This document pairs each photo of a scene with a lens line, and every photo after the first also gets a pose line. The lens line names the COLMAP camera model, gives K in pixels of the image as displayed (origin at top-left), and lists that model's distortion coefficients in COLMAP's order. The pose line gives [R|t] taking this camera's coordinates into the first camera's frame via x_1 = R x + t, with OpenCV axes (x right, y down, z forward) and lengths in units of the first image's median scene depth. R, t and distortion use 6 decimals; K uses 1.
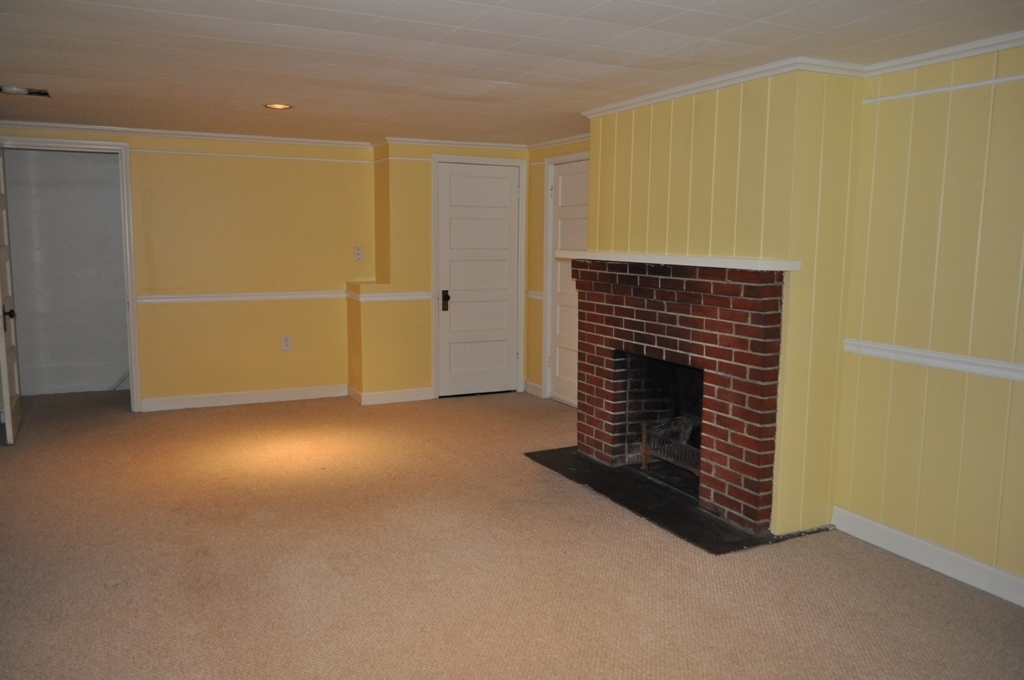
lens RADIAL K [[787.5, 0, 515.7], [0, 787.5, 338.7], [0, 0, 1]] dist [-0.014511, 0.003442]
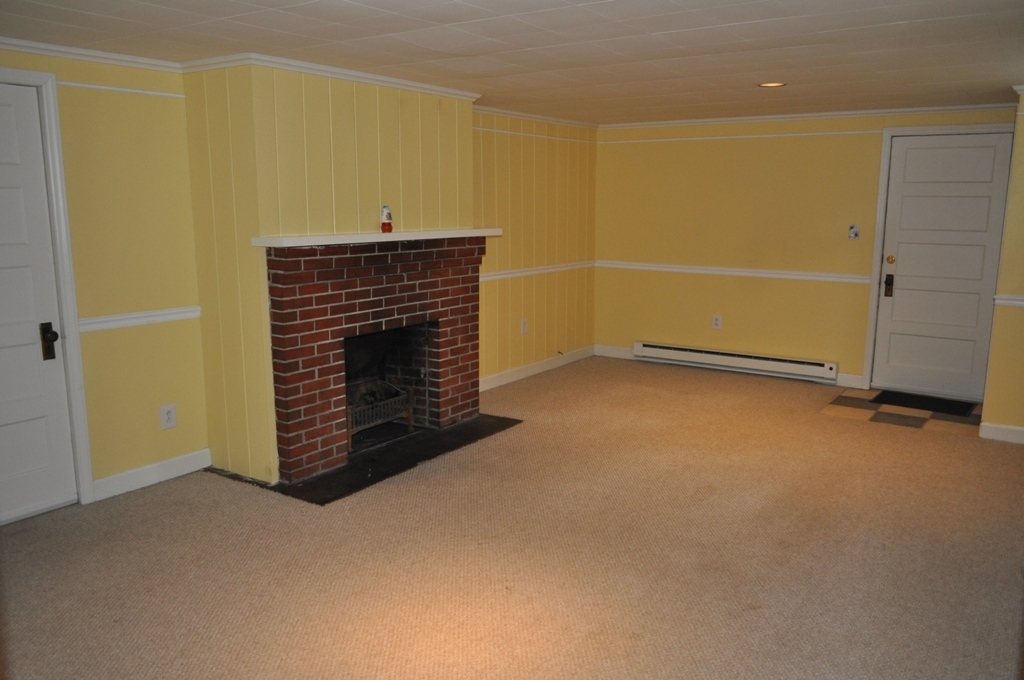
lens RADIAL K [[787.5, 0, 516.0], [0, 787.5, 342.3], [0, 0, 1]] dist [-0.014511, 0.003442]
pose [[-0.486234, -0.164815, 0.858145, -0.862609], [0.105666, 0.963755, 0.244970, -0.210506], [-0.867416, 0.209789, -0.451195, 1.391581]]
